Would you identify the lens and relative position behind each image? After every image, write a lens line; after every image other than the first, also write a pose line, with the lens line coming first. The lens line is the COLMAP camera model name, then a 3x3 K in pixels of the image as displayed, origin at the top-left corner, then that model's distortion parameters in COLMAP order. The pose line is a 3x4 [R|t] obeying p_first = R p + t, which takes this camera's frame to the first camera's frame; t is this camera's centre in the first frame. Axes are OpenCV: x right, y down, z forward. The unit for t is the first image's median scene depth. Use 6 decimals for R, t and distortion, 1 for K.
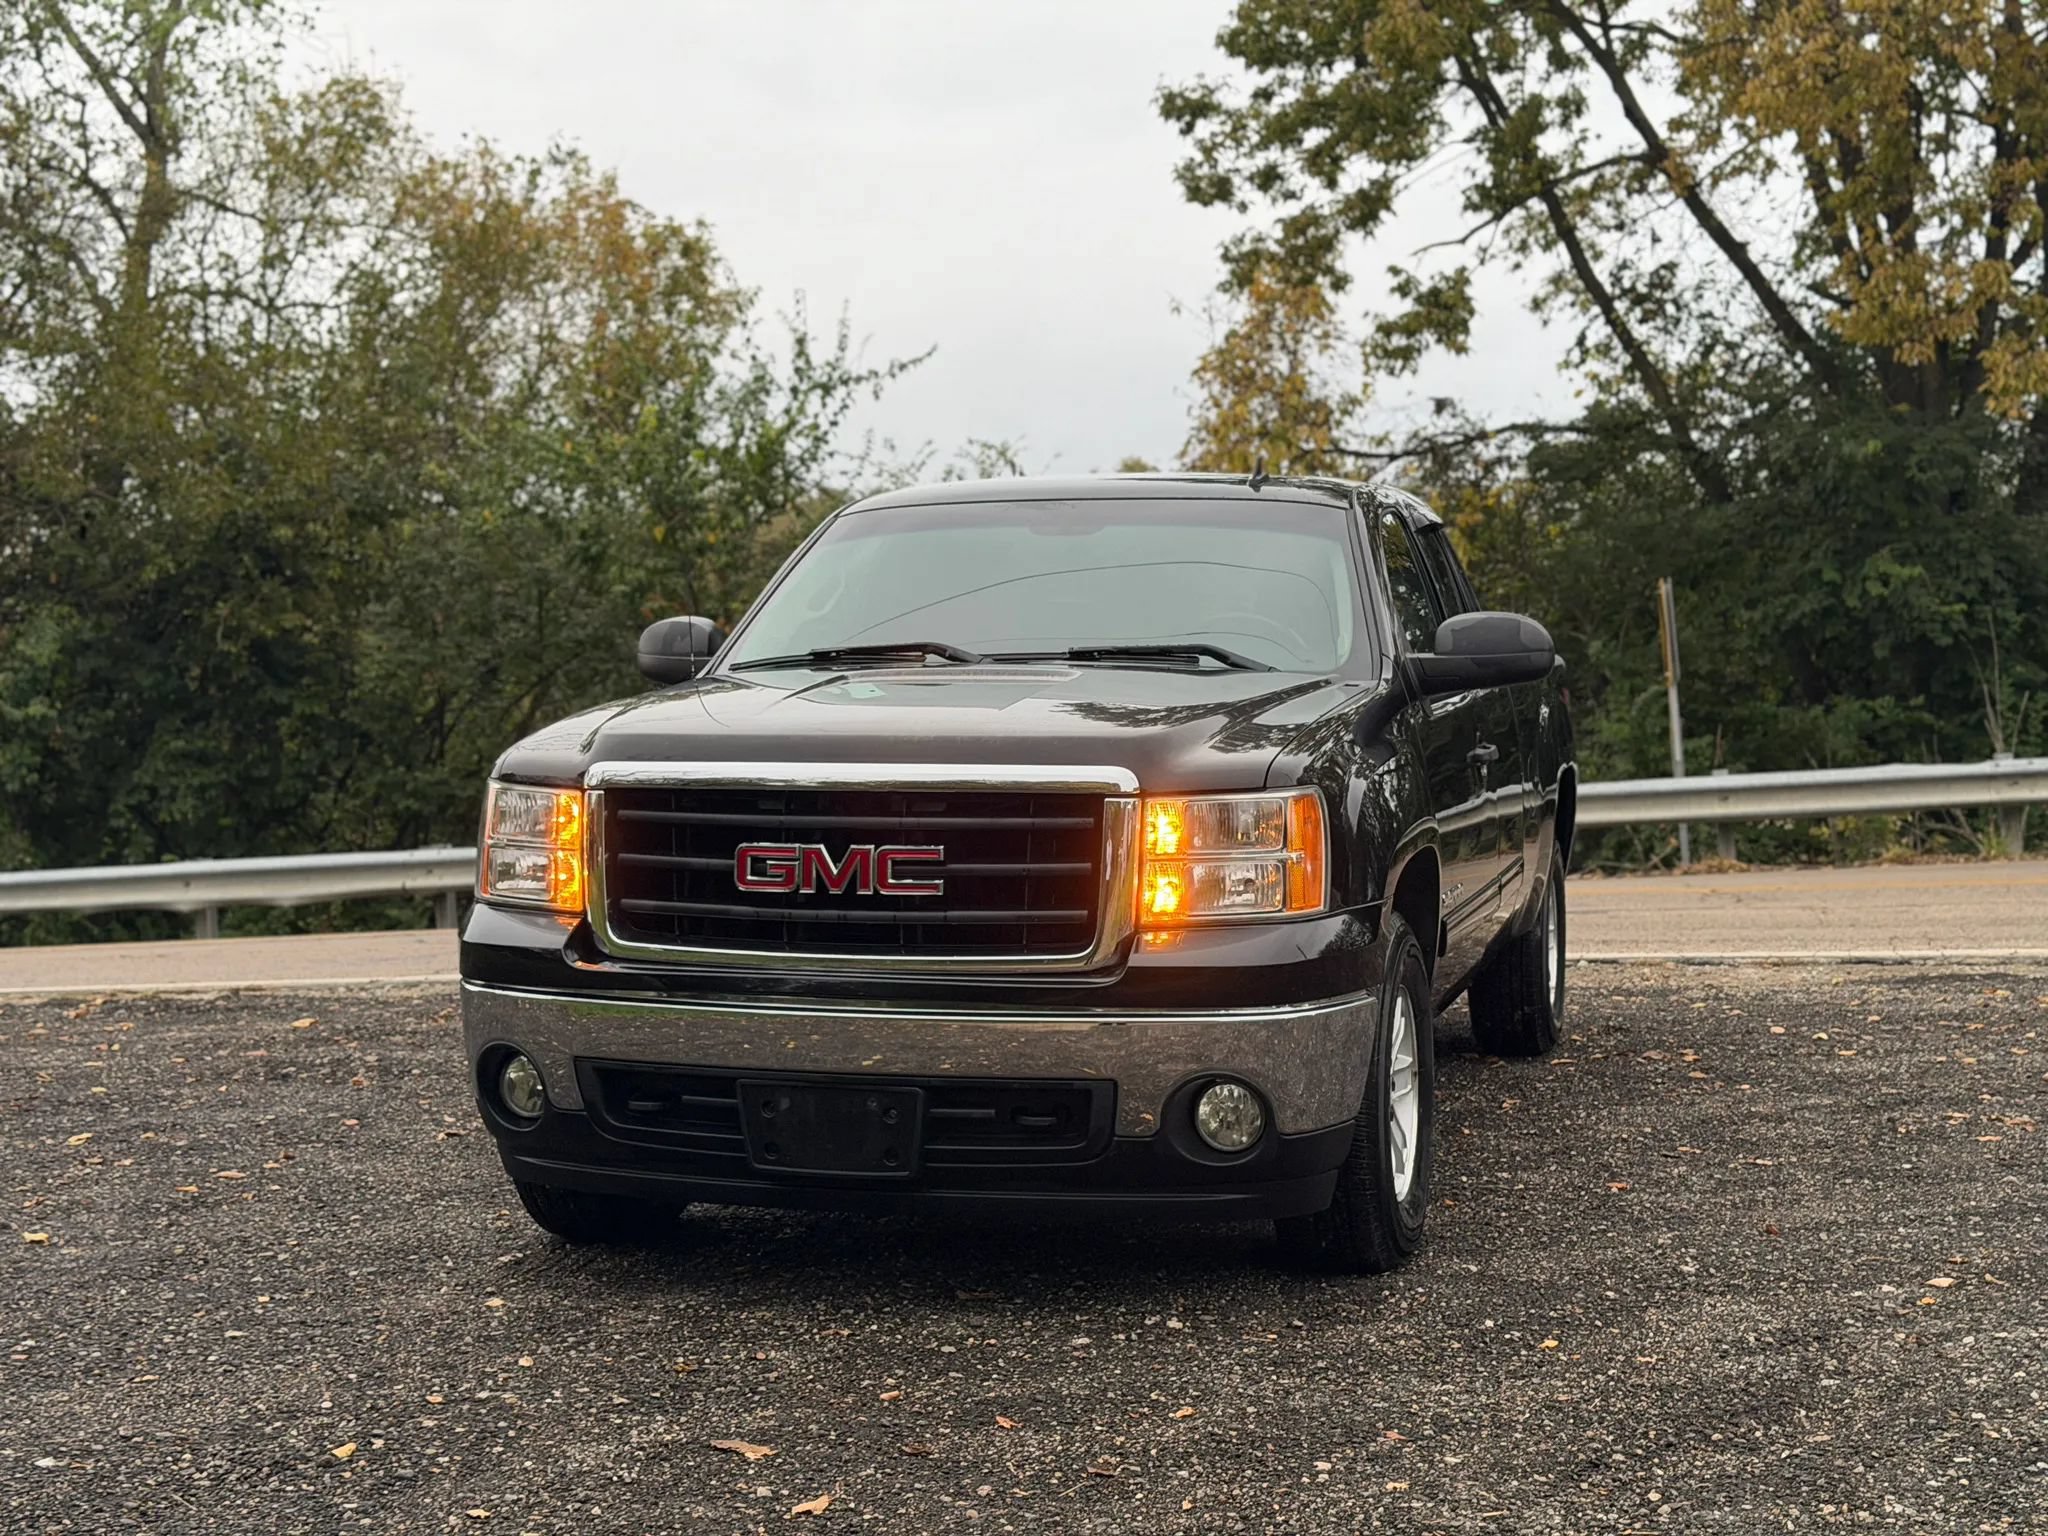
lens RADIAL K [[2776.2, 0, 1053.0], [0, 2776.2, 788.1], [0, 0, 1]] dist [0.103806, 0.000000]
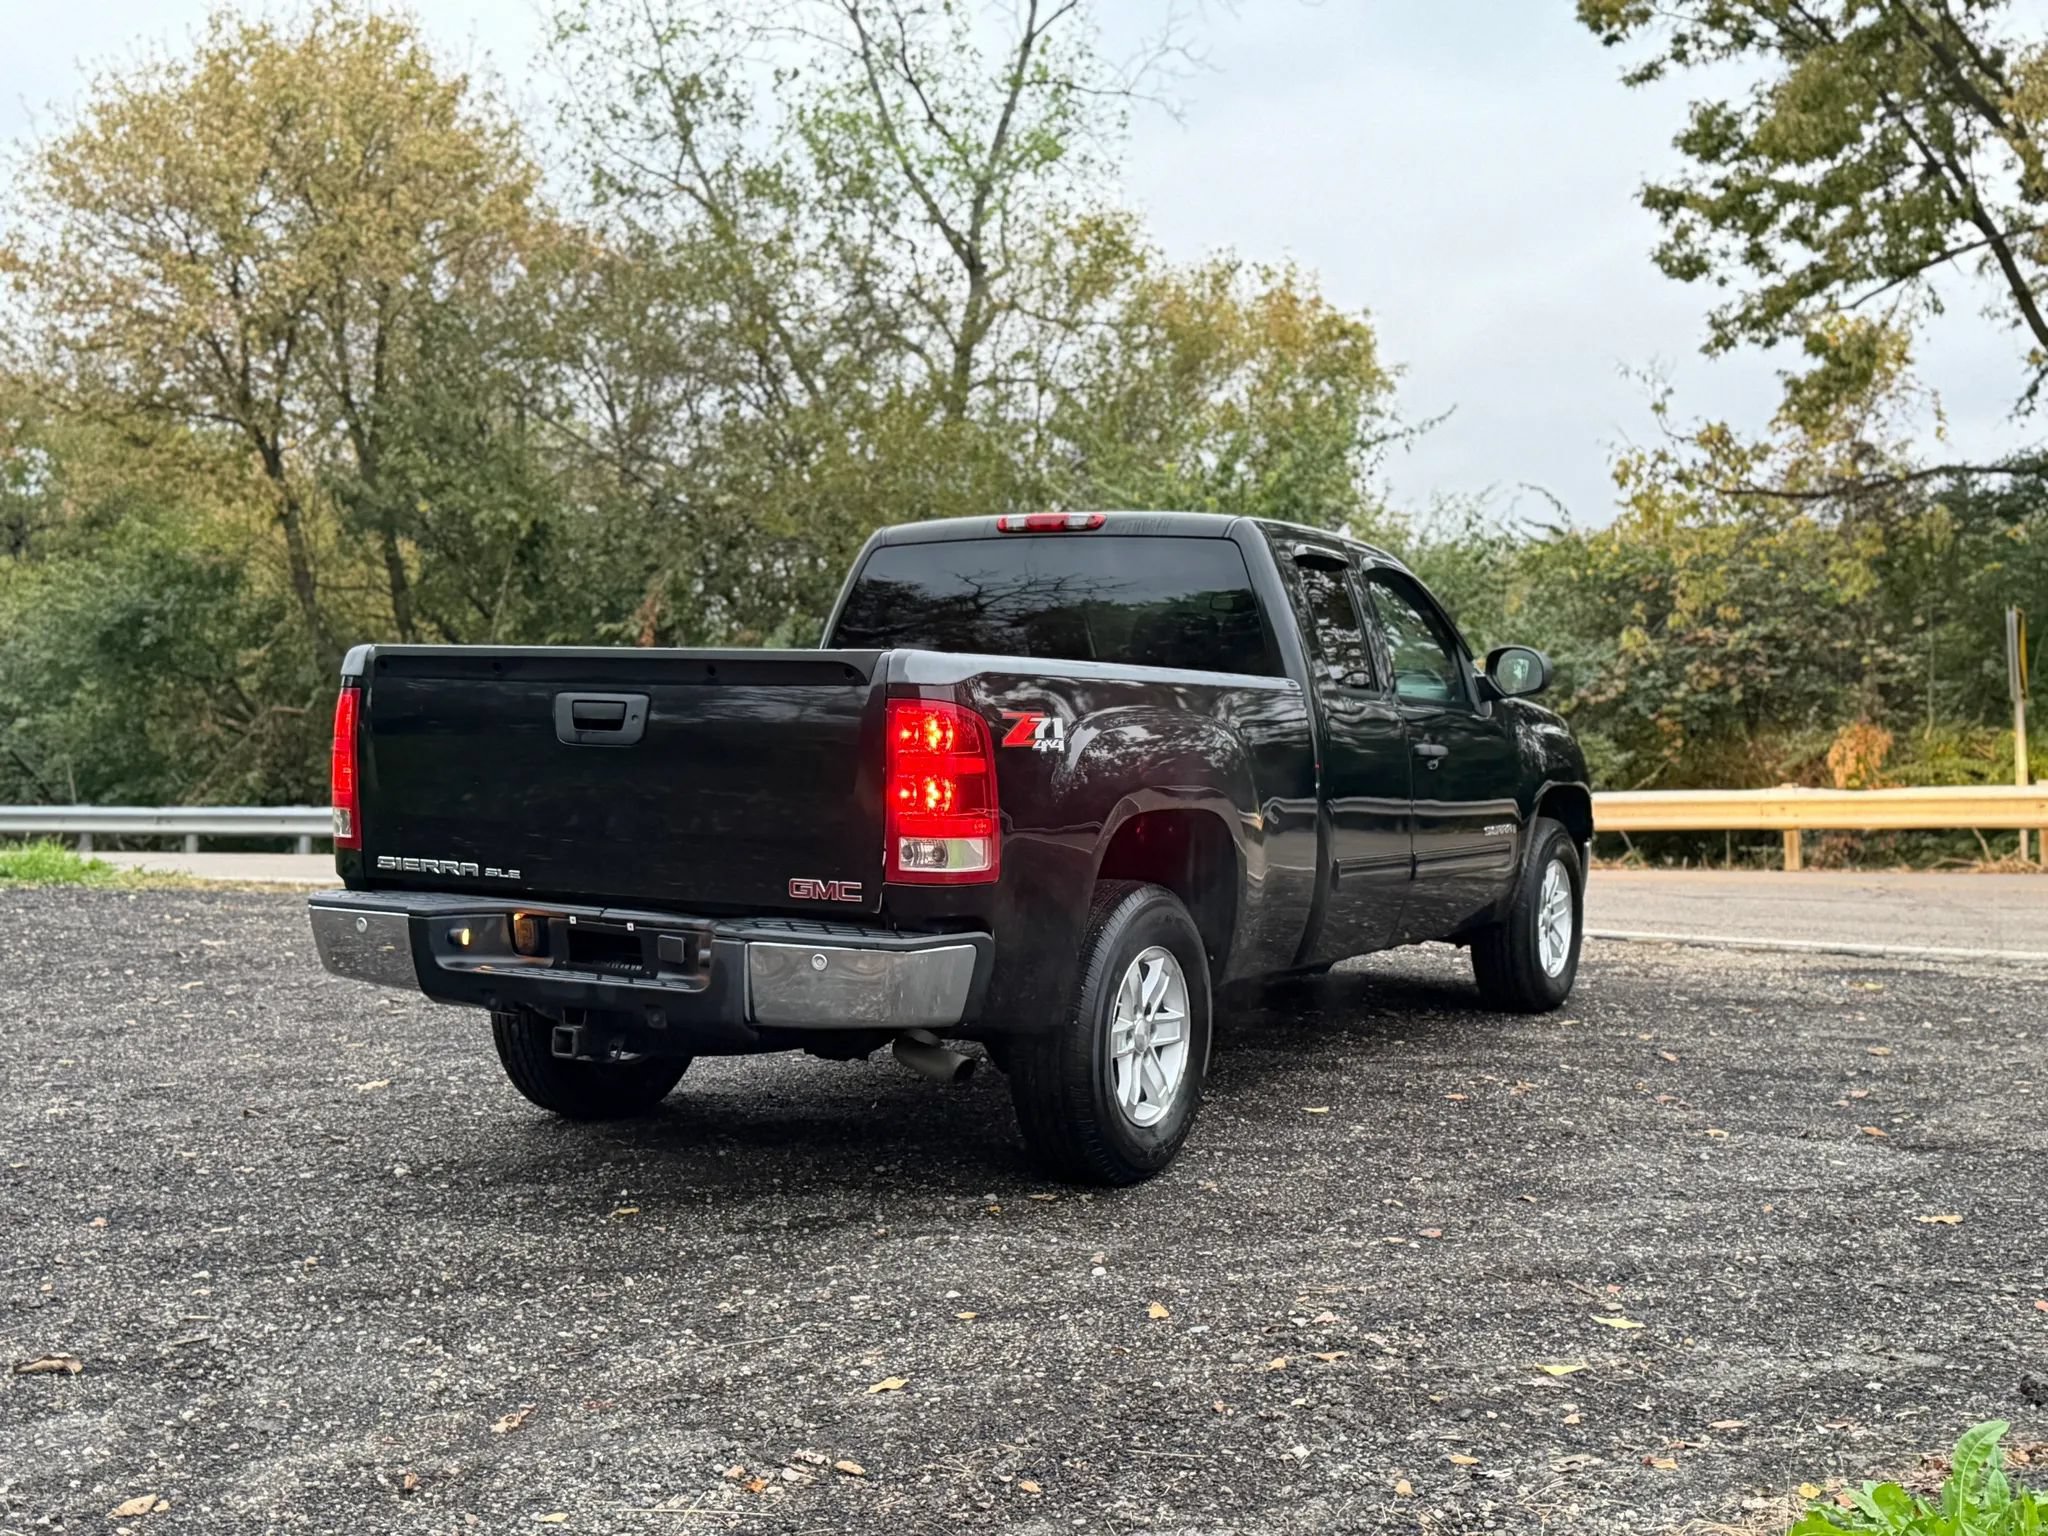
lens RADIAL K [[2232.9, 0, 1054.8], [0, 2232.9, 786.4], [0, 0, 1]] dist [0.072213, 0.000000]
pose [[0.937626, 0.039739, -0.345367, 0.156030], [-0.036057, 0.999204, 0.017081, -0.004460], [0.345771, -0.003562, 0.938312, 0.022958]]
